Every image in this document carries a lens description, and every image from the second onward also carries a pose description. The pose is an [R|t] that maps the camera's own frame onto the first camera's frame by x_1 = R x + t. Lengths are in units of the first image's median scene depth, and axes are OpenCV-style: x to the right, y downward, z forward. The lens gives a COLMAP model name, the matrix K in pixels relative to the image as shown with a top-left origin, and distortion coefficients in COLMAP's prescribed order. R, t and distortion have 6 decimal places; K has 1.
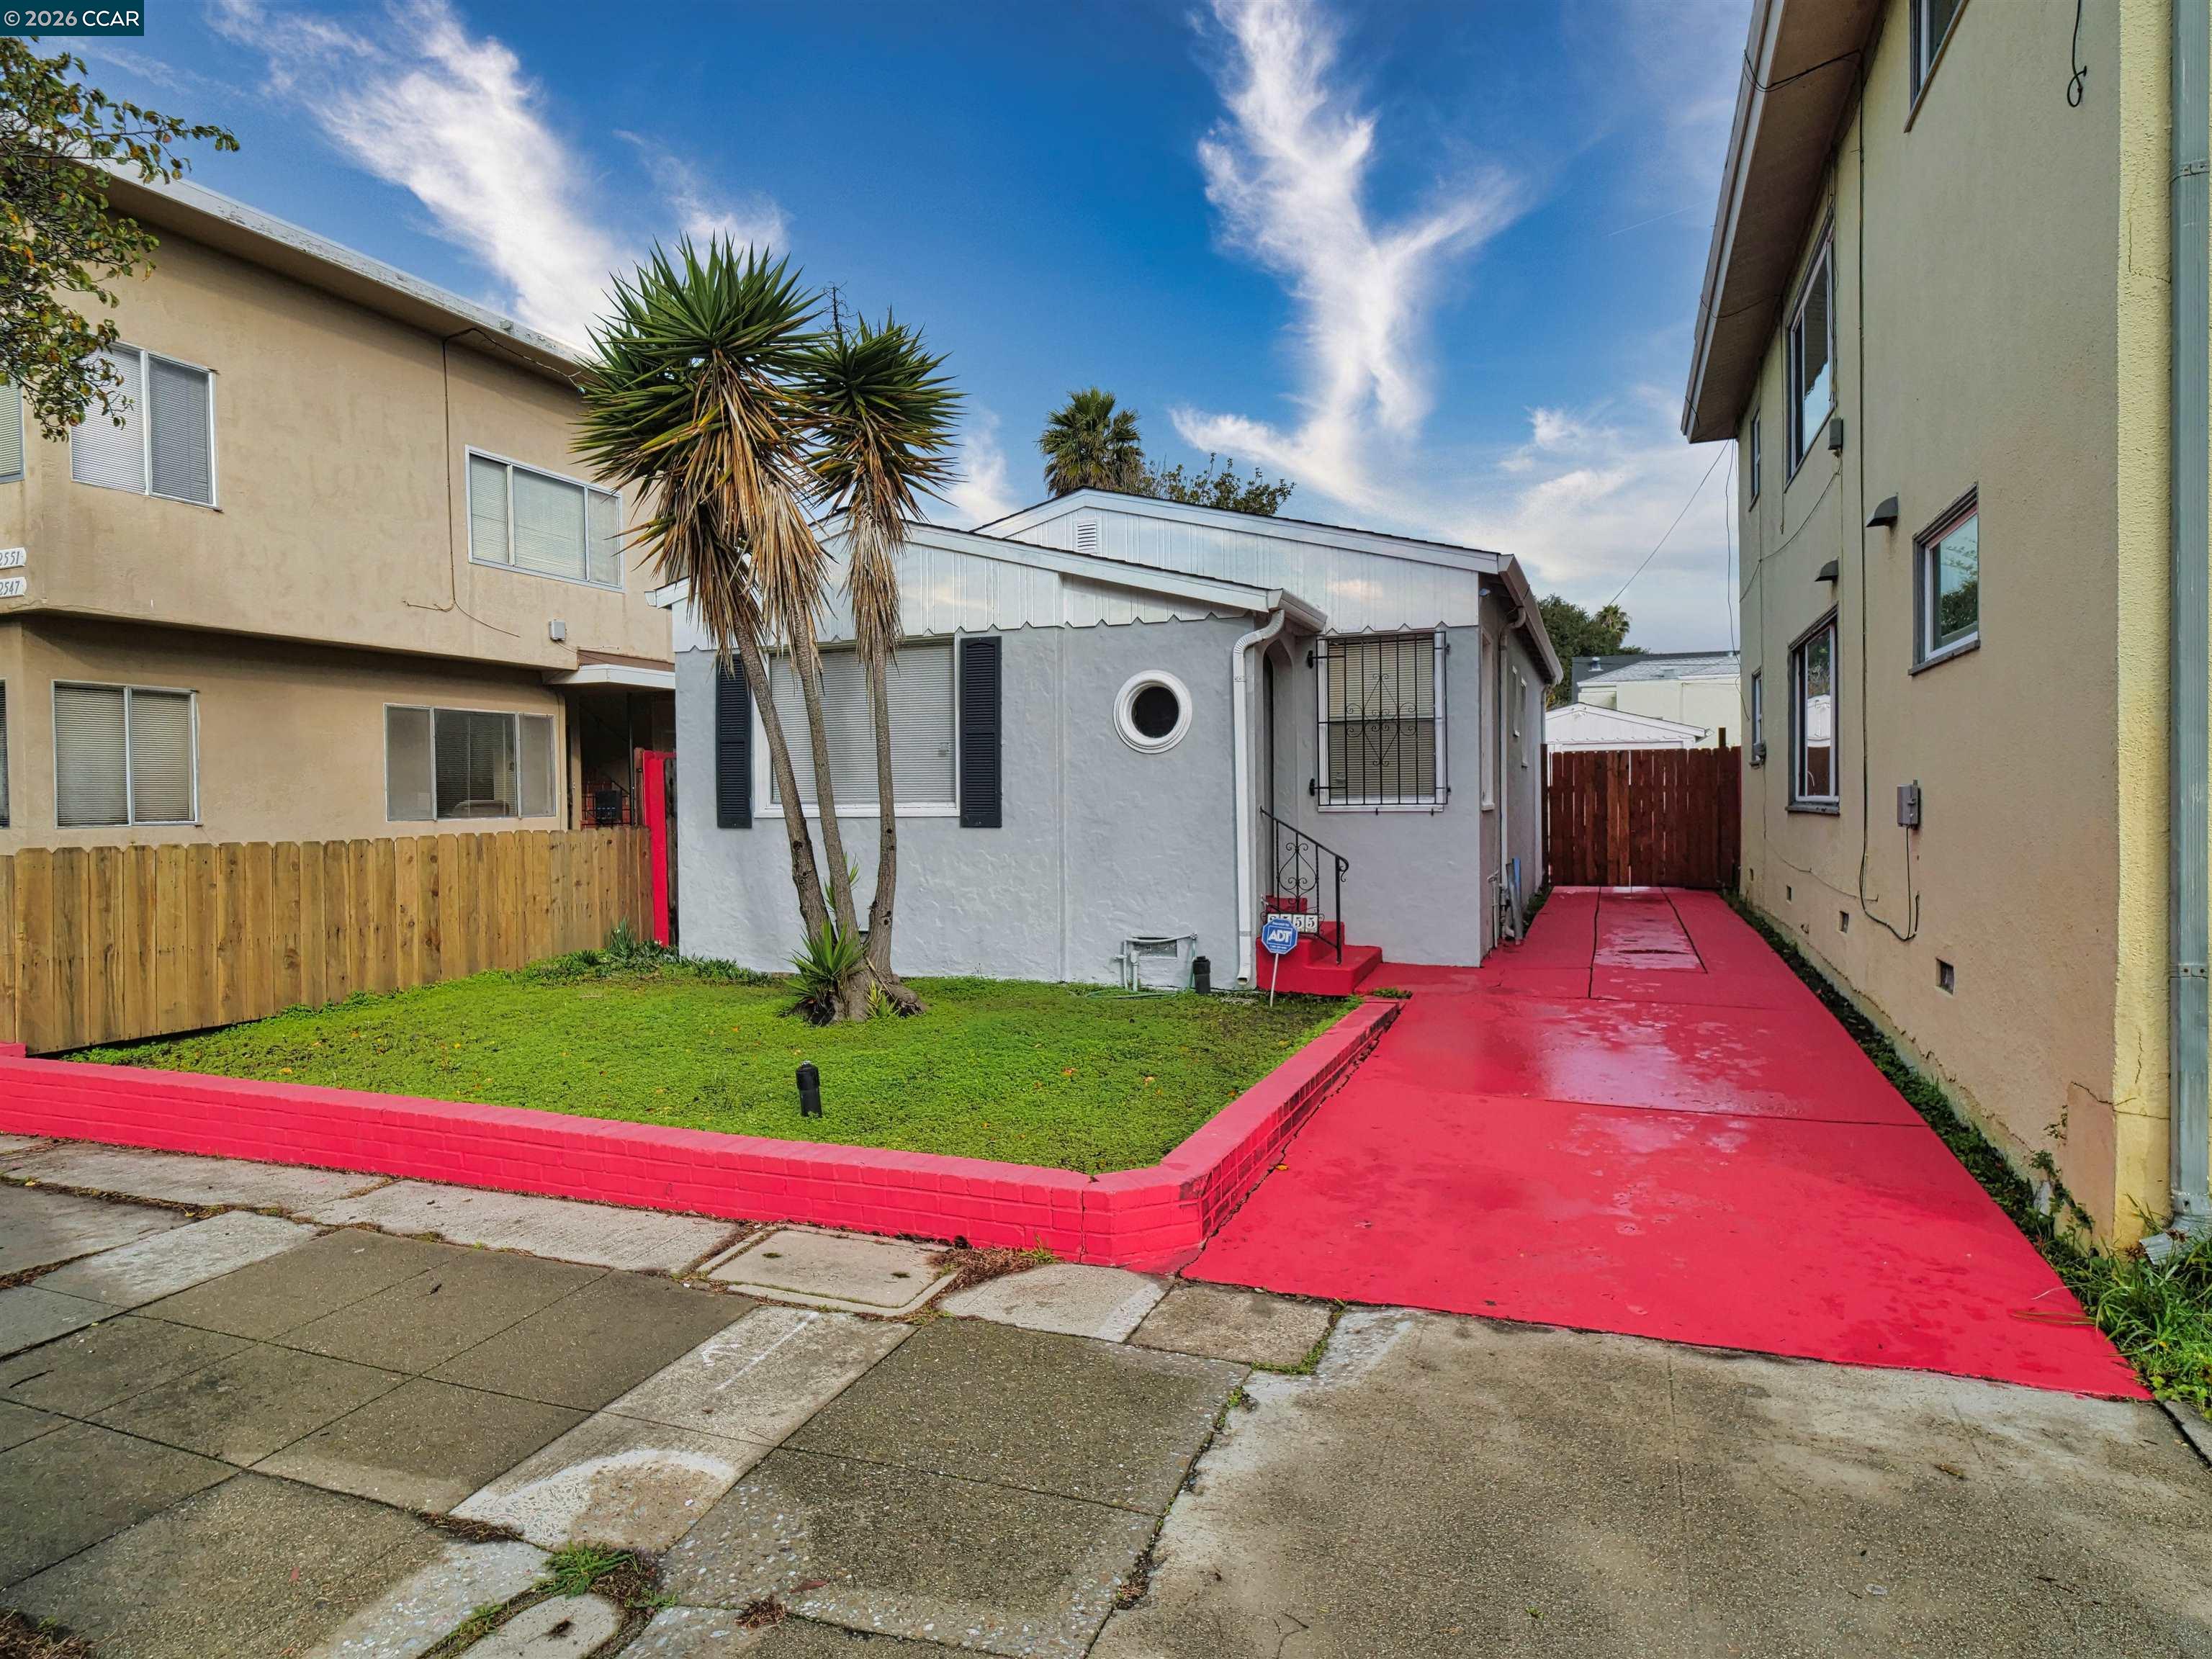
lens RADIAL K [[1268.2, 0, 1106.6], [0, 1268.2, 820.2], [0, 0, 1]] dist [0.004006, 0.000966]
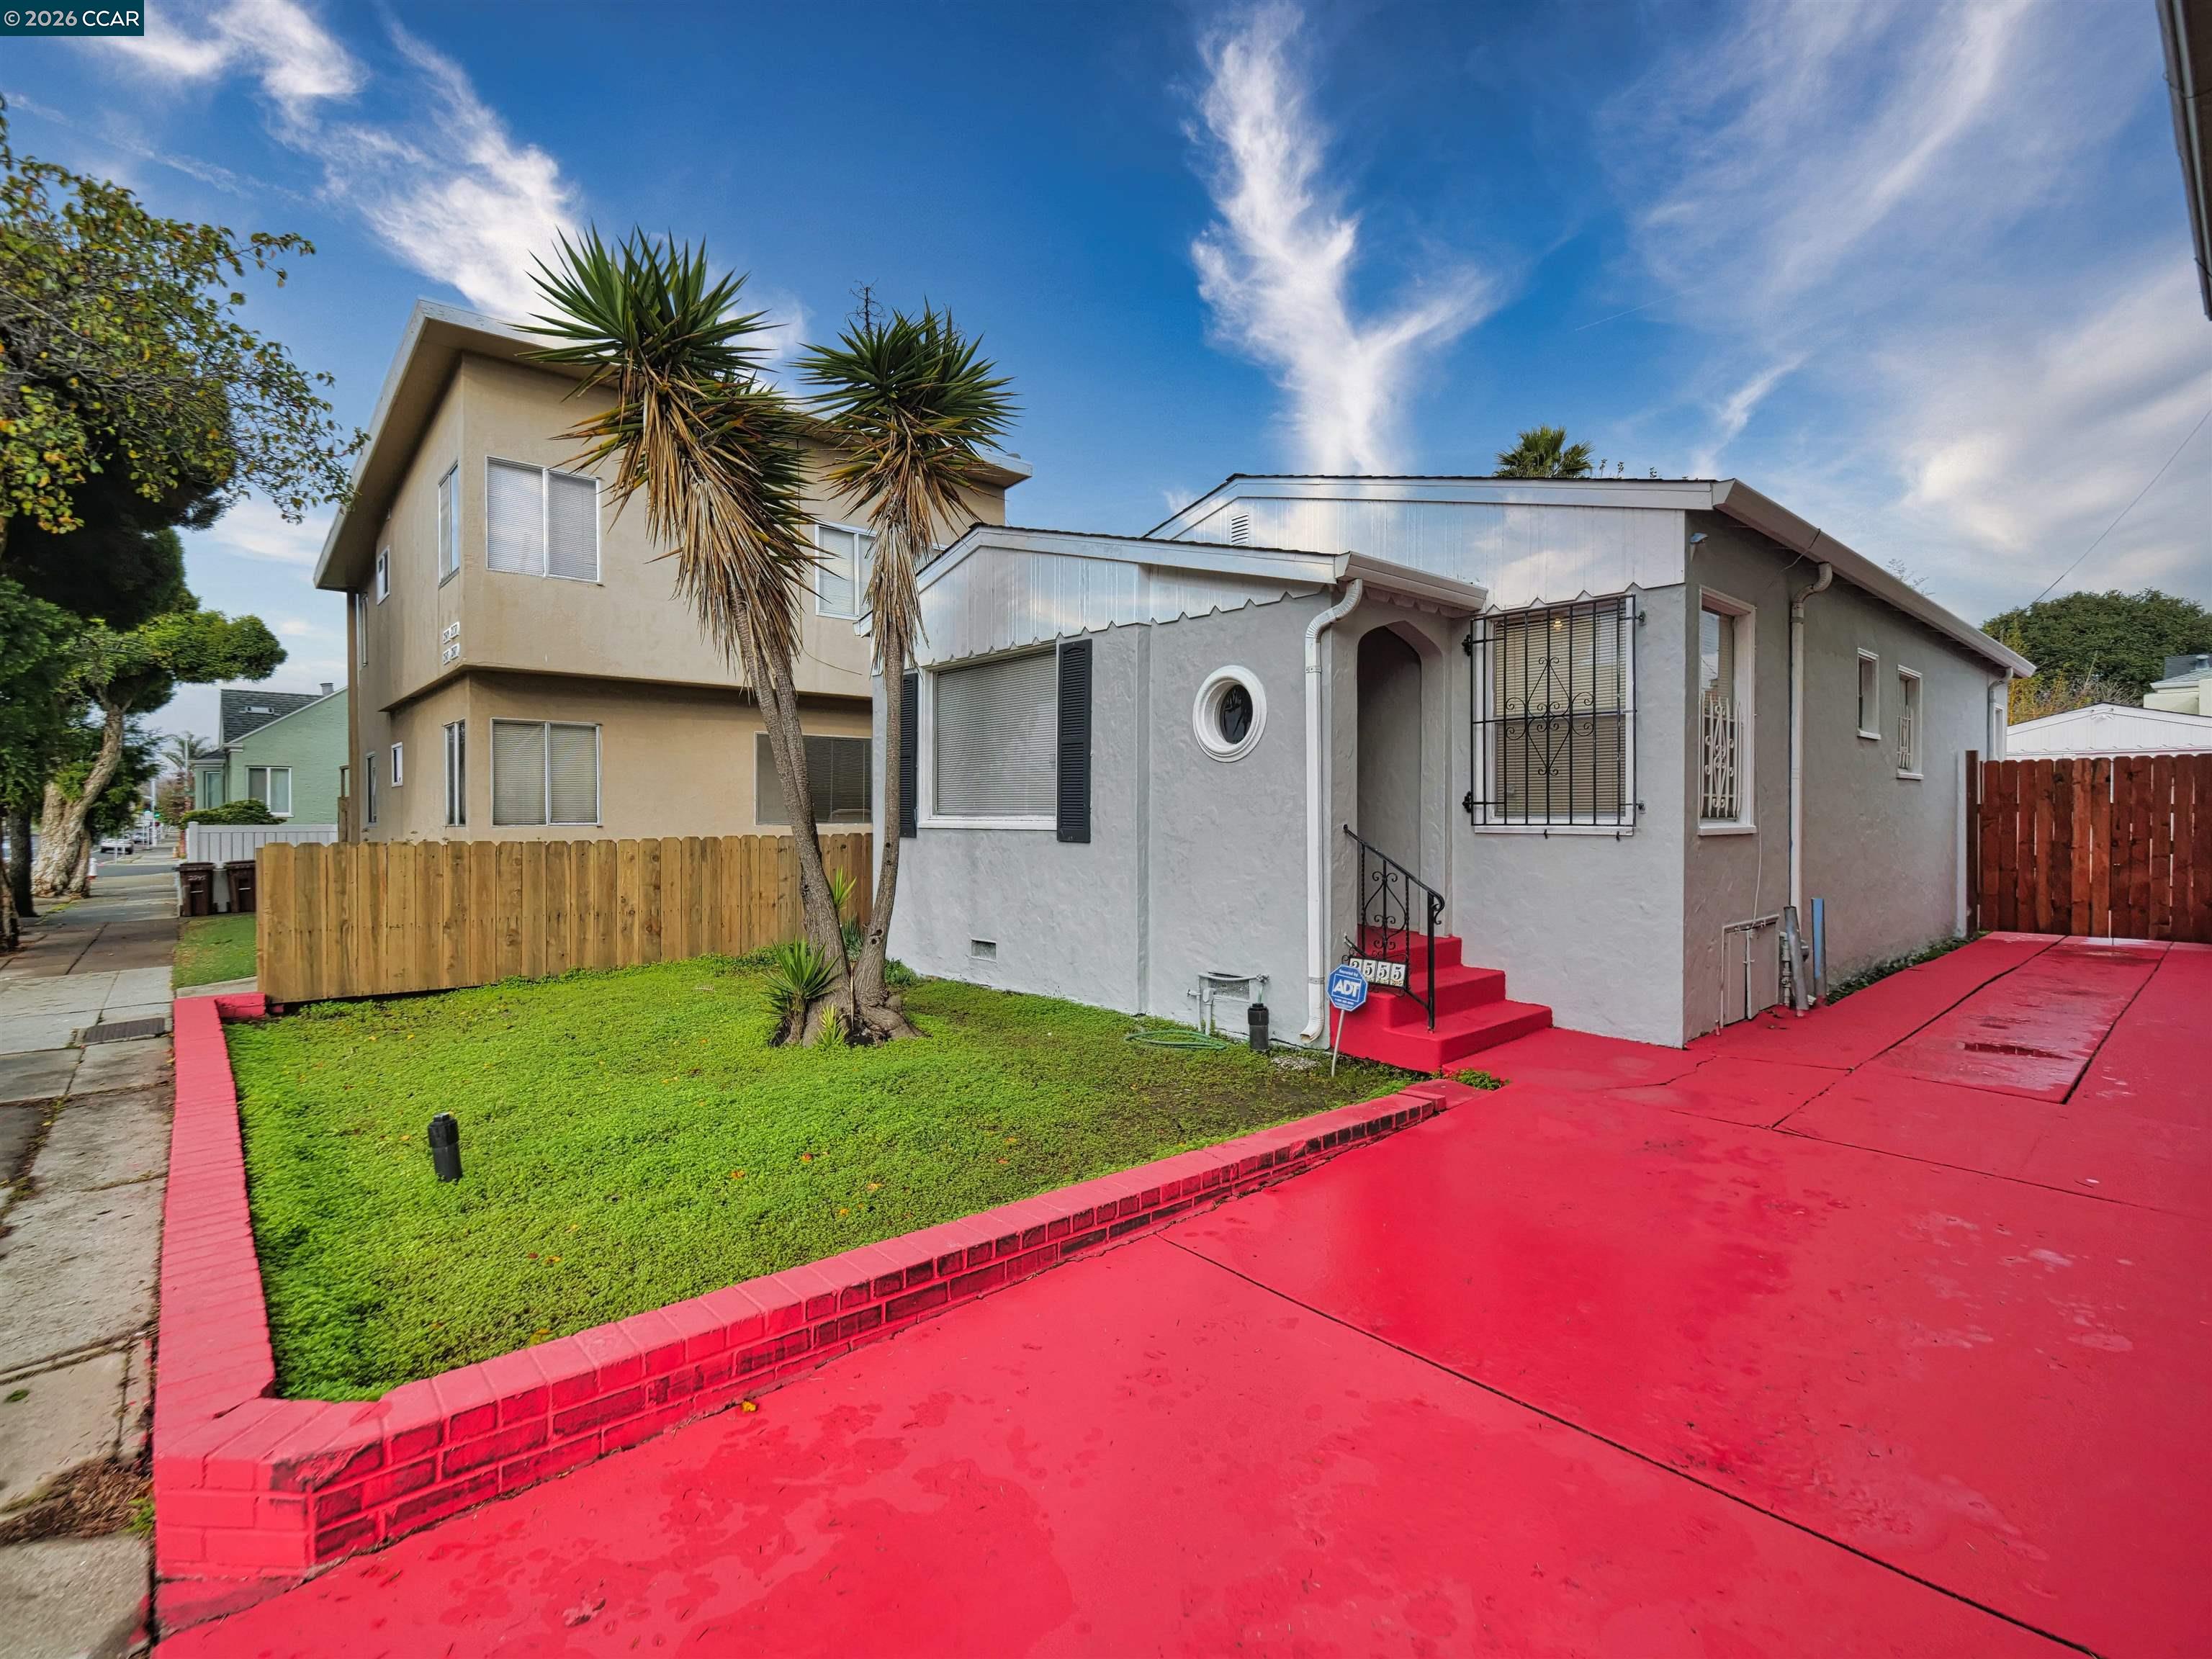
lens RADIAL K [[1031.5, 0, 1106.0], [0, 1031.5, 829.5], [0, 0, 1]] dist [-0.001105, -0.000351]
pose [[0.893237, 0.018235, -0.449217, 0.279303], [-0.017748, 0.999828, 0.005296, -0.008851], [0.449236, 0.003242, 0.893407, 0.335806]]
